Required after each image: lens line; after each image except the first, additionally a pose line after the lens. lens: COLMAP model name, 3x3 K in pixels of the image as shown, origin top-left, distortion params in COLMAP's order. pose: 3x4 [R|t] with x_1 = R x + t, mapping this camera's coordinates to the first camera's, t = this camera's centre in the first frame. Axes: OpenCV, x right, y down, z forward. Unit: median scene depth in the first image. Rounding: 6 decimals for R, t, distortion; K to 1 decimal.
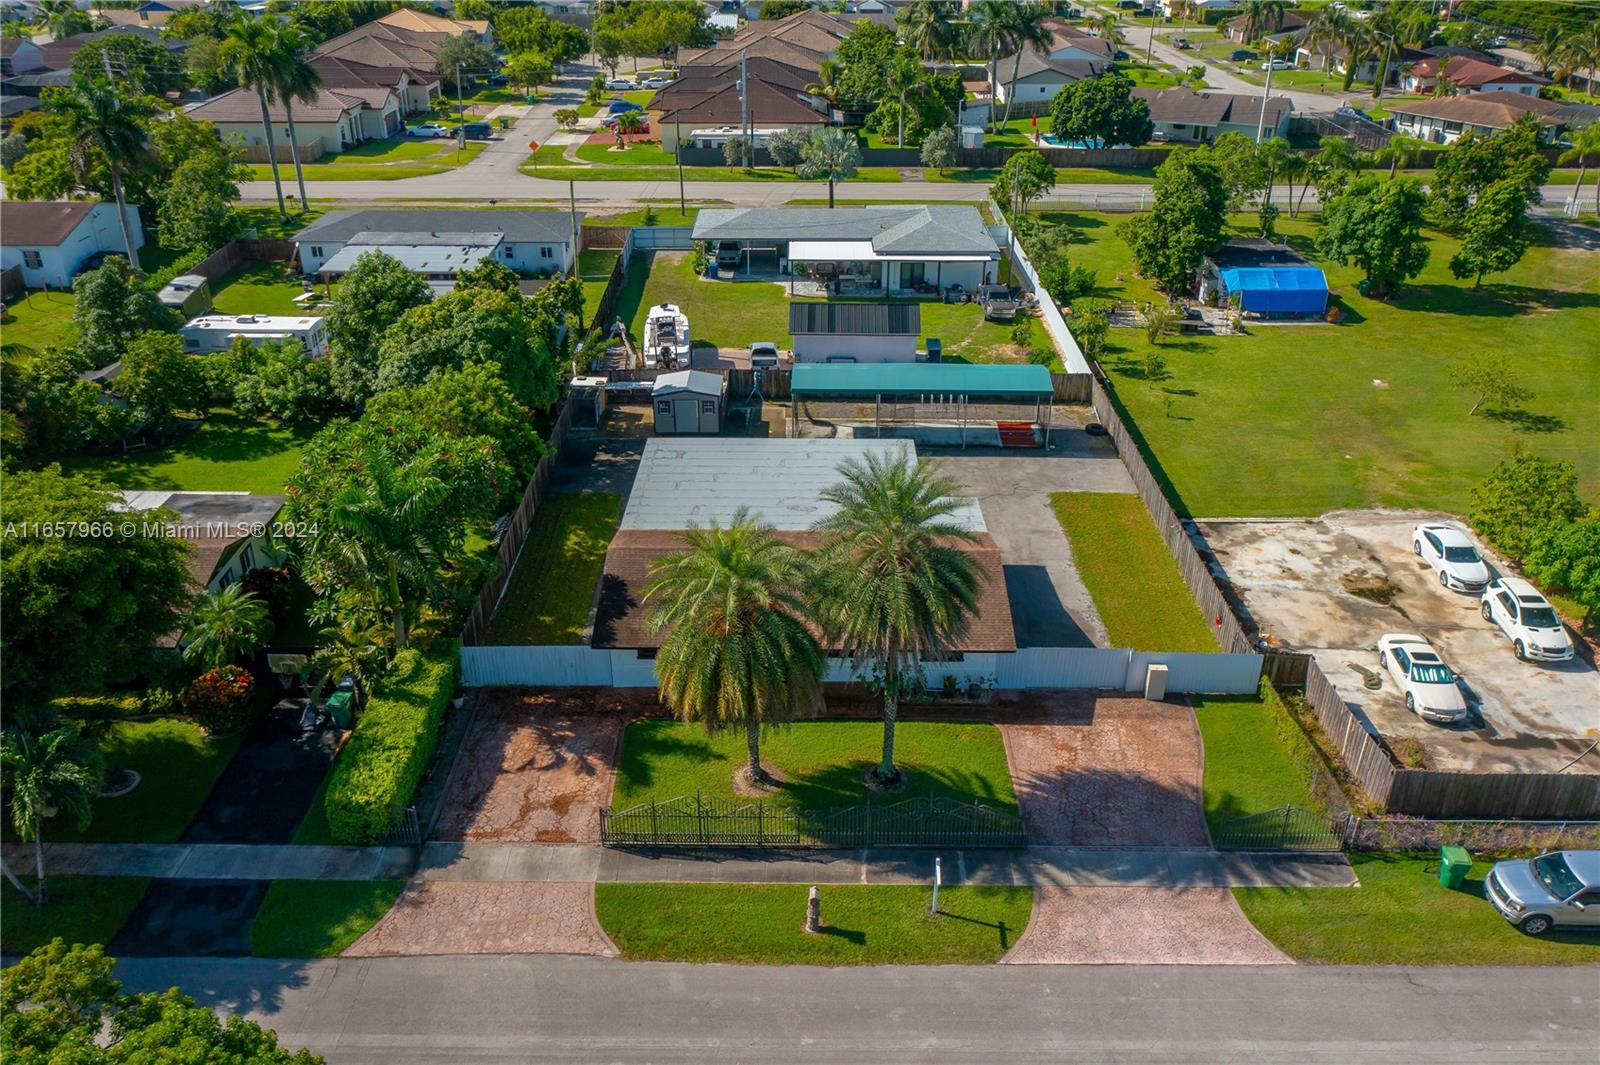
lens RADIAL K [[1252.5, 0, 804.0], [0, 1252.5, 530.1], [0, 0, 1]] dist [-0.004073, -0.000918]
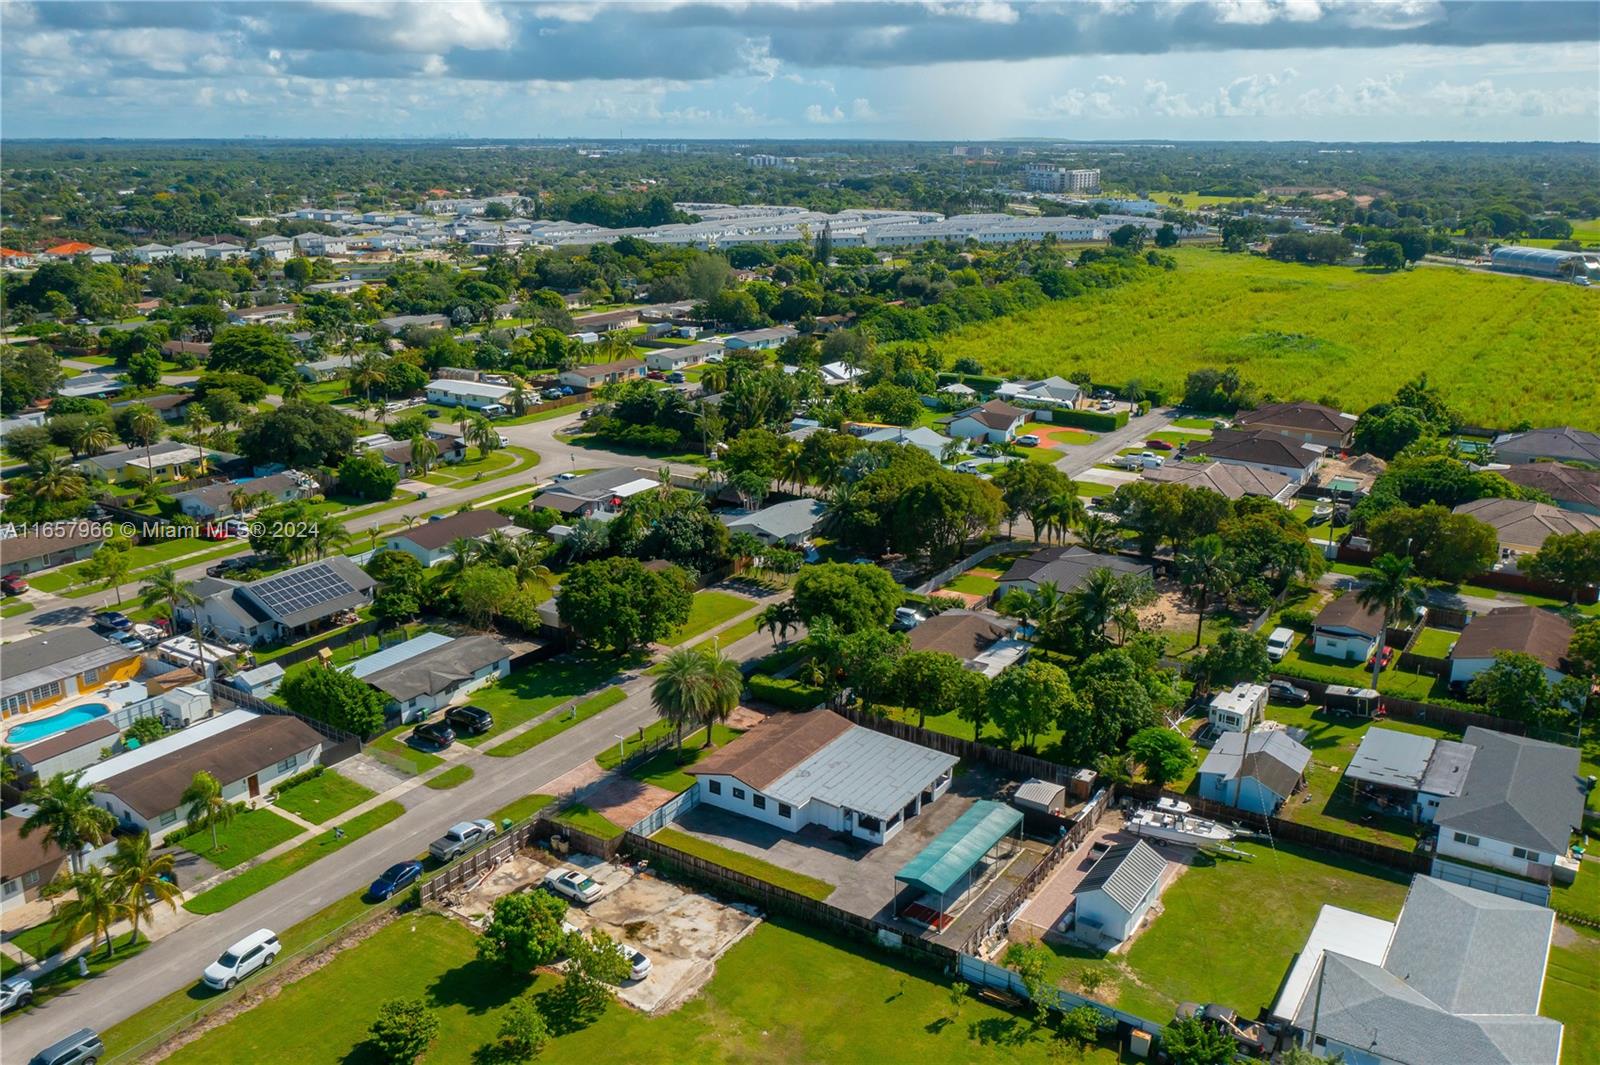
lens RADIAL K [[1275.5, 0, 809.0], [0, 1275.5, 530.5], [0, 0, 1]] dist [-0.001060, -0.008672]
pose [[-0.535429, 0.243688, -0.808660, 2.233516], [-0.396069, 0.773212, 0.495251, -1.837423], [0.745952, 0.585457, -0.317483, 1.975301]]
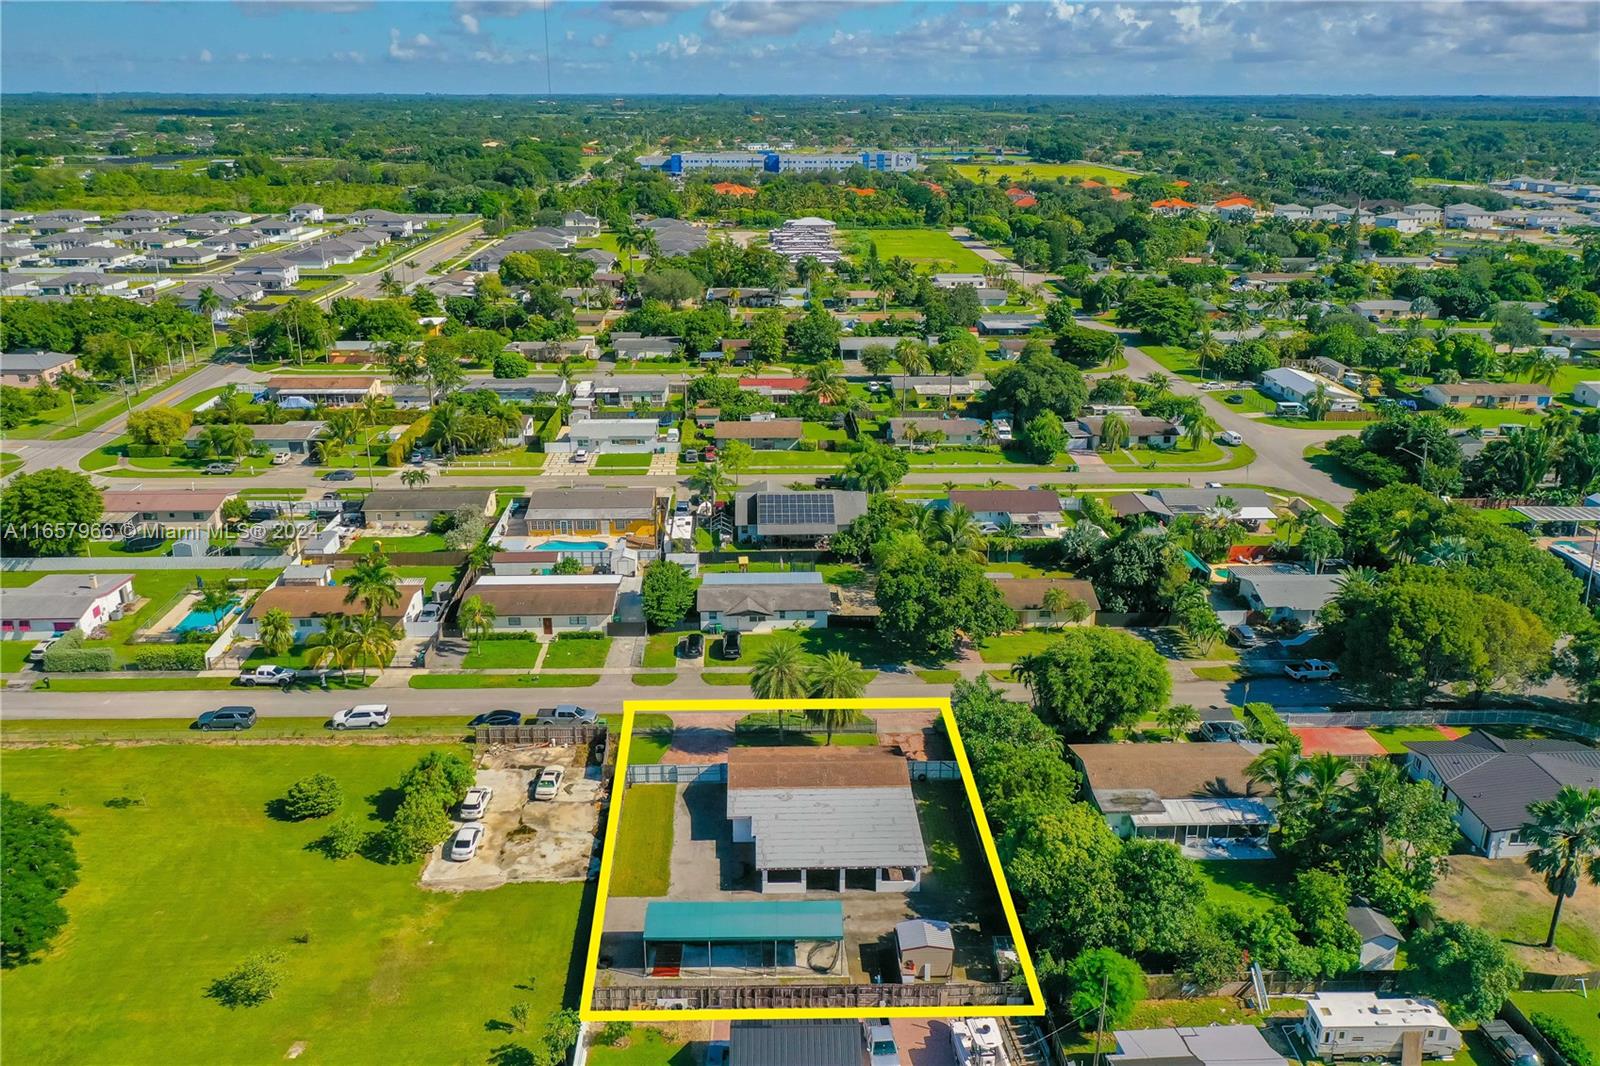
lens RADIAL K [[1275.5, 0, 809.0], [0, 1275.5, 531.0], [0, 0, 1]] dist [-0.001060, -0.008672]
pose [[-0.998777, 0.010400, -0.048341, 0.152385], [-0.028045, 0.686040, 0.727023, -2.390648], [0.040725, 0.727490, -0.684909, 2.841998]]
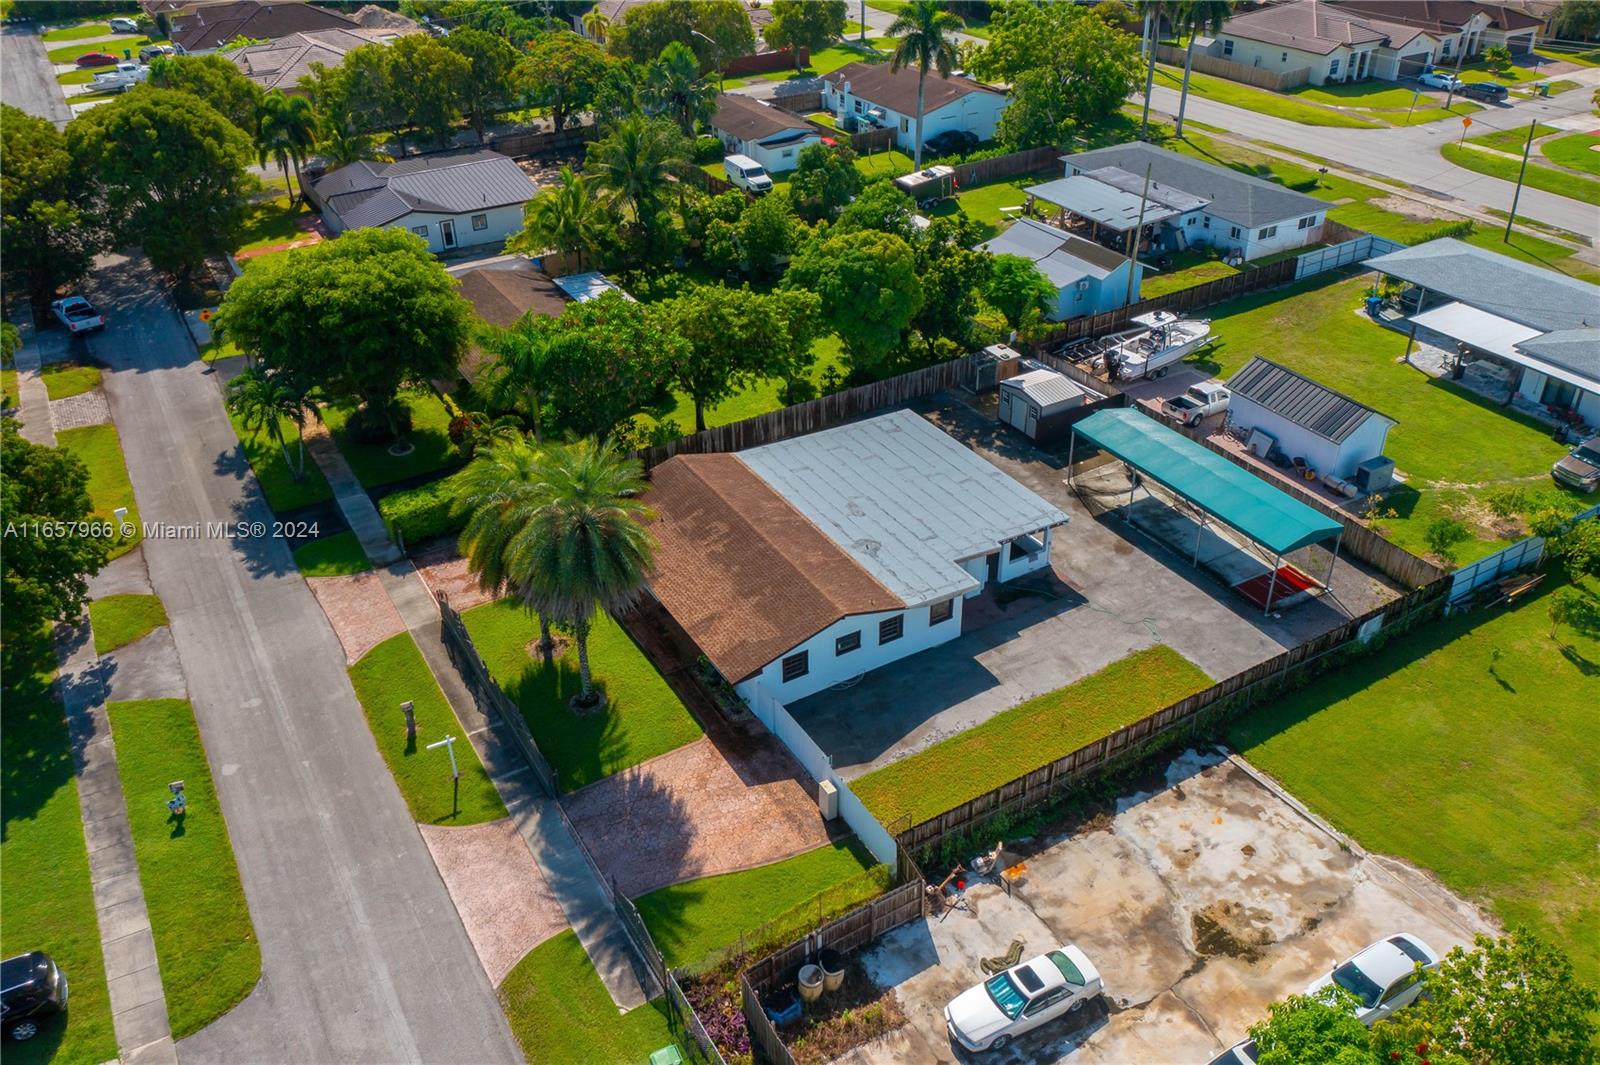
lens RADIAL K [[1275.5, 0, 809.0], [0, 1275.5, 530.5], [0, 0, 1]] dist [-0.001060, -0.008672]
pose [[0.519900, 0.446321, -0.728355, 1.092966], [-0.382948, 0.883945, 0.268315, -0.391102], [0.763580, 0.139425, 0.630481, 0.410635]]
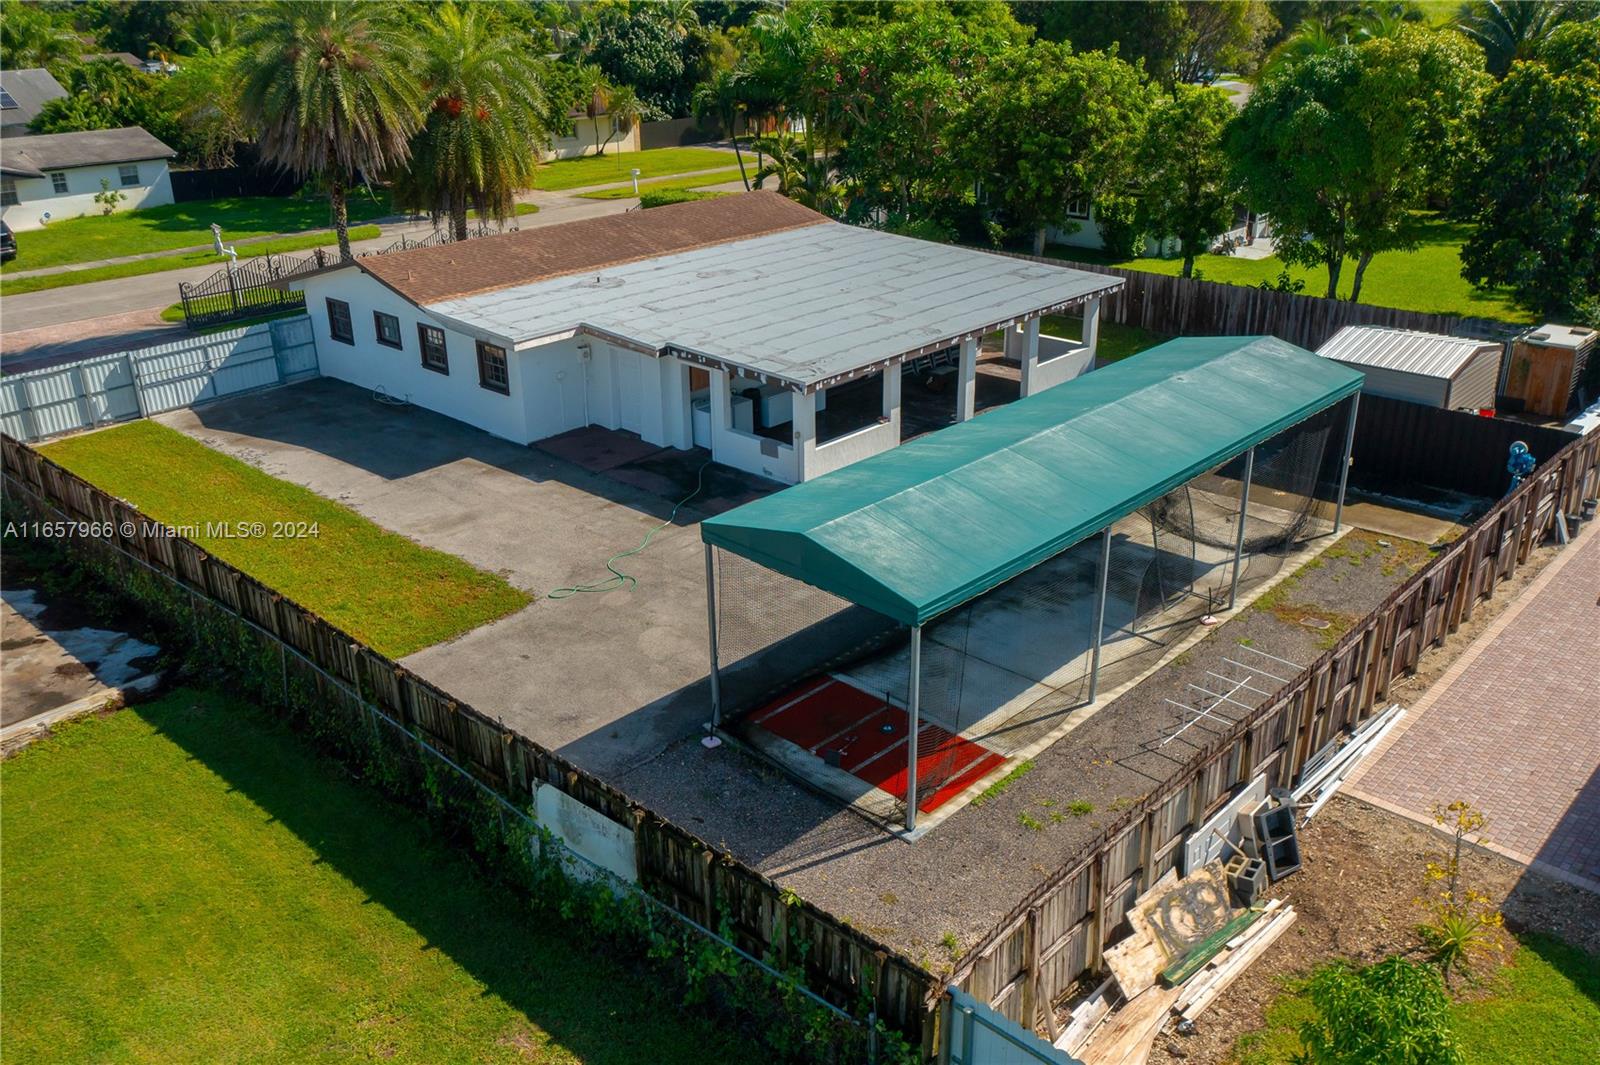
lens RADIAL K [[1291.2, 0, 800.0], [0, 1291.2, 532.5], [0, 0, 1]] dist [-0.021690, -0.003909]
pose [[-0.671323, 0.301431, -0.677101, 0.639950], [-0.332692, 0.693798, 0.638717, -0.503688], [0.662301, 0.654051, -0.365479, 1.911199]]
